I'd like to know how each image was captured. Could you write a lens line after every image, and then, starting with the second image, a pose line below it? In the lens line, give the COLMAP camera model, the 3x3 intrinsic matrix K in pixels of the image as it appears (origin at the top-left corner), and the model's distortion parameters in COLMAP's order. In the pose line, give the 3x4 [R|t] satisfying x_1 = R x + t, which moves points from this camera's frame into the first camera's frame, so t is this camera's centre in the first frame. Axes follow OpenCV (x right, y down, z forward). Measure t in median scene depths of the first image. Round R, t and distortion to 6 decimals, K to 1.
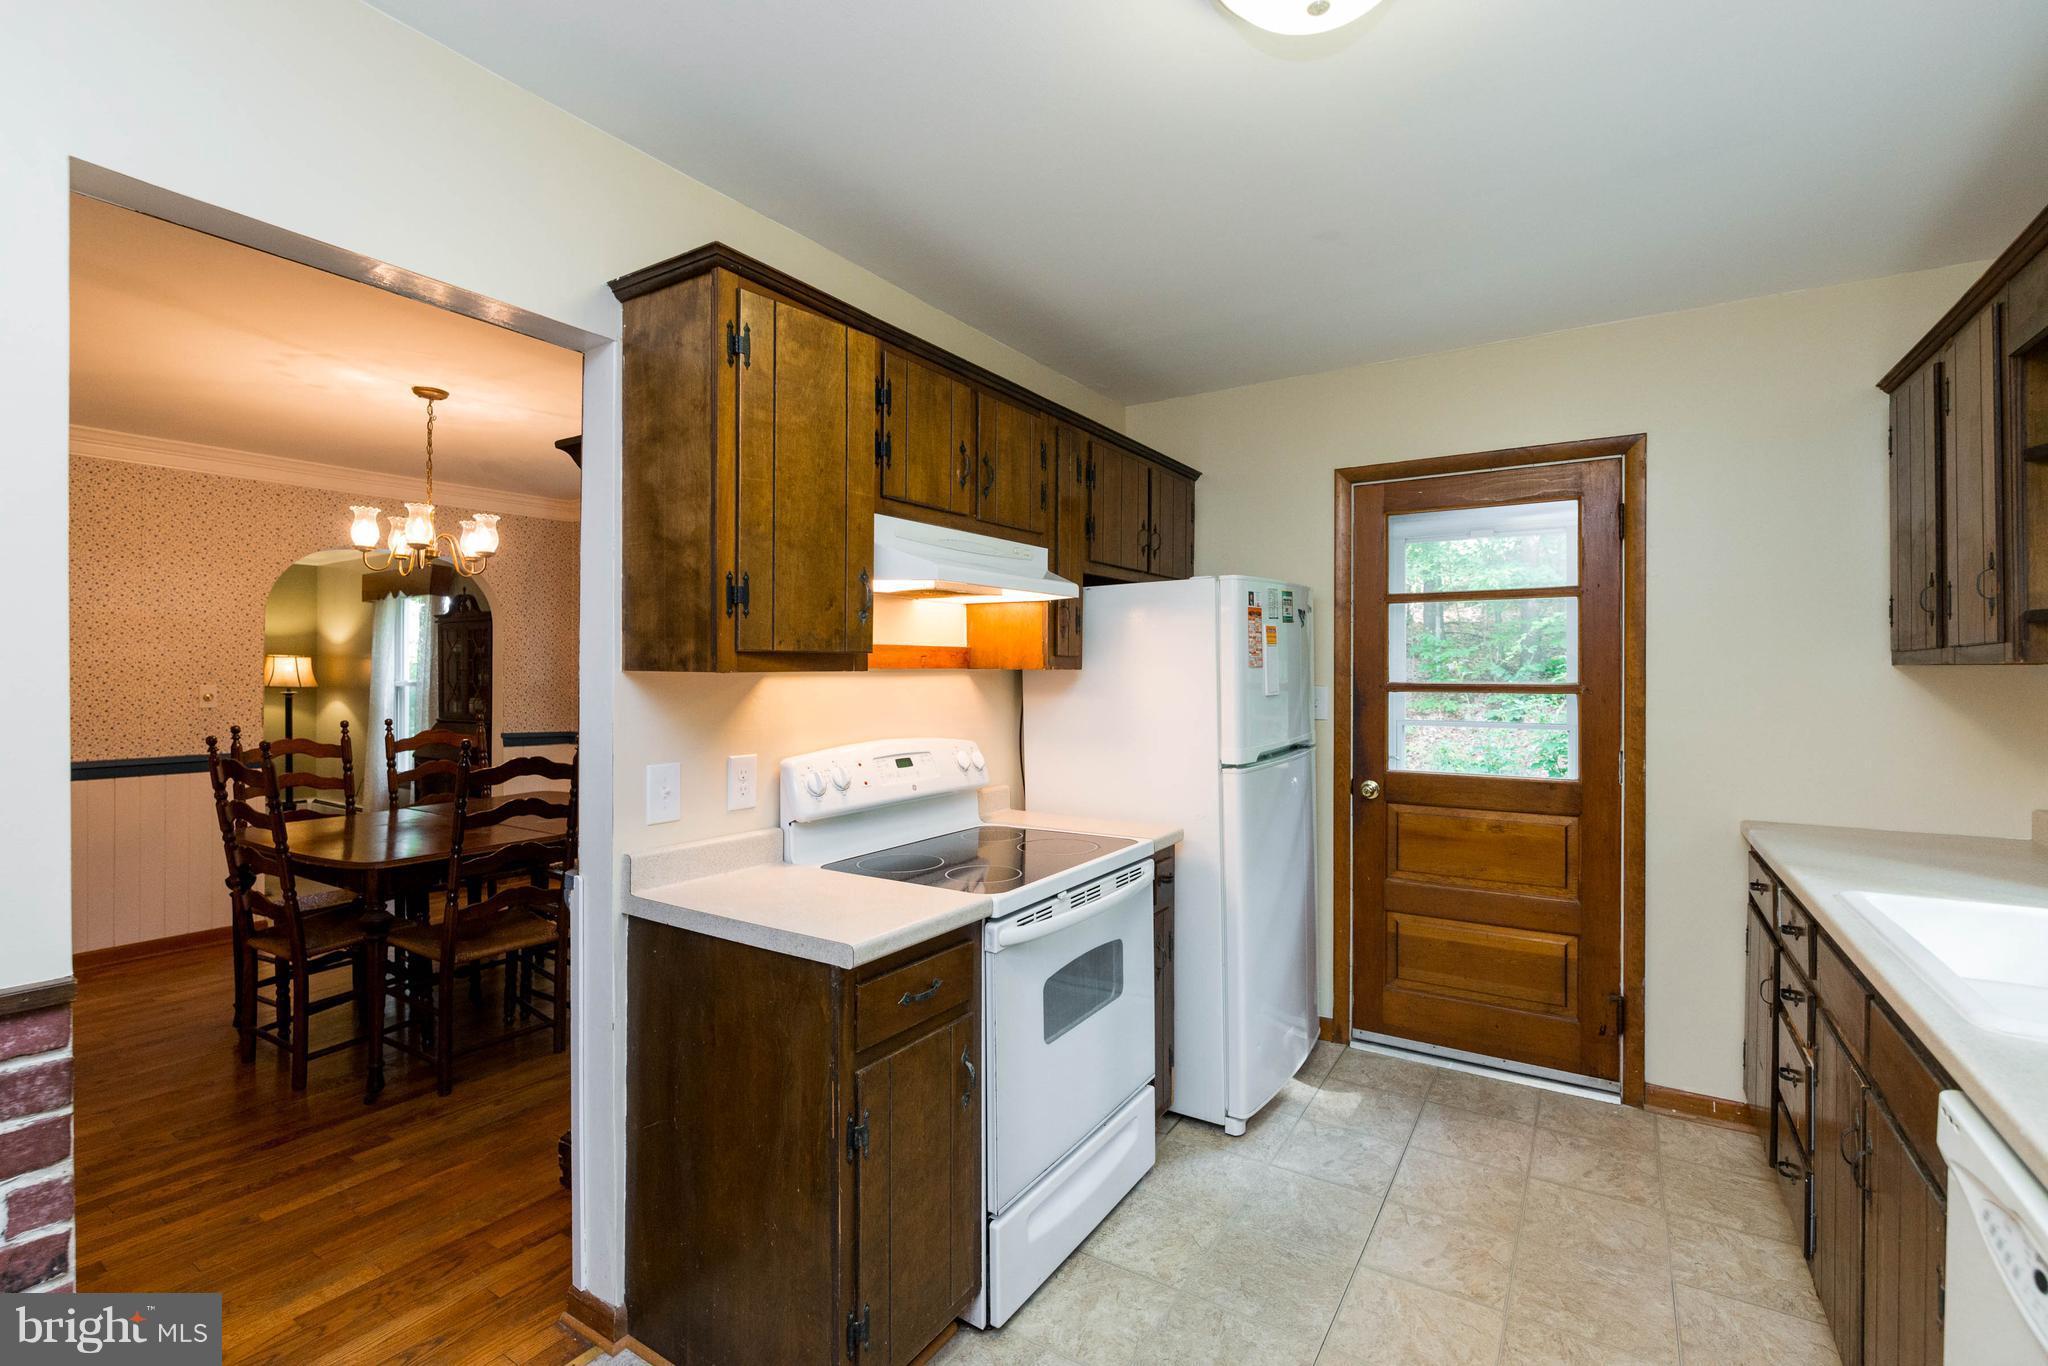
lens RADIAL K [[881.9, 0, 1014.7], [0, 881.9, 675.1], [0, 0, 1]] dist [-0.012568, 0.000586]
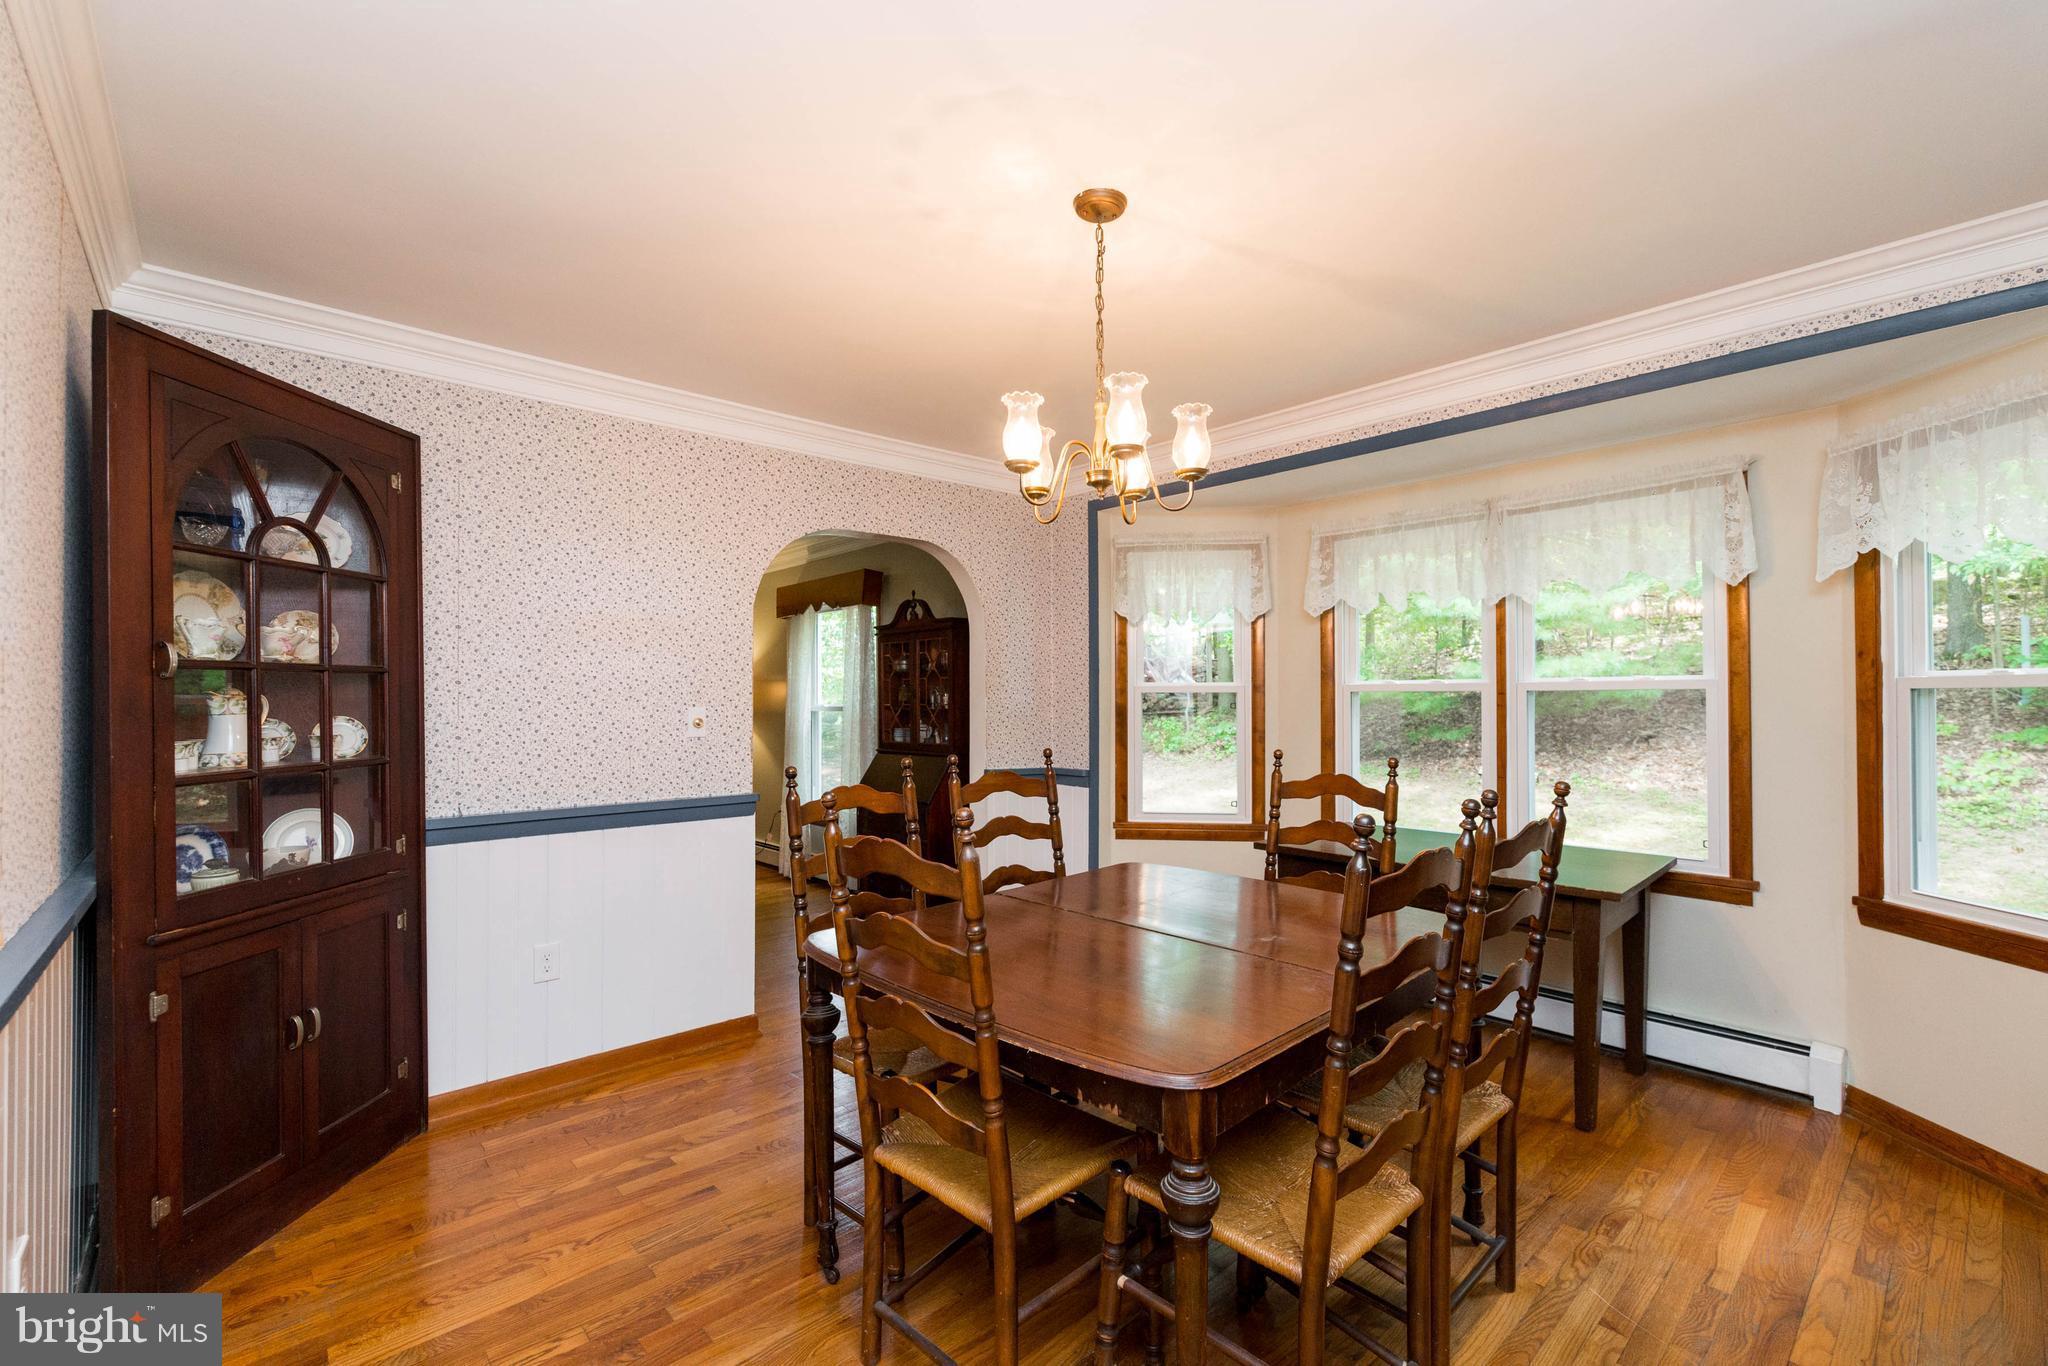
lens RADIAL K [[881.9, 0, 1029.7], [0, 881.9, 691.8], [0, 0, 1]] dist [-0.012568, 0.000586]
pose [[0.965269, -0.008723, -0.261111, -0.620147], [0.005422, 0.999896, -0.013360, 0.013768], [0.261201, 0.011481, 0.965216, 0.465389]]
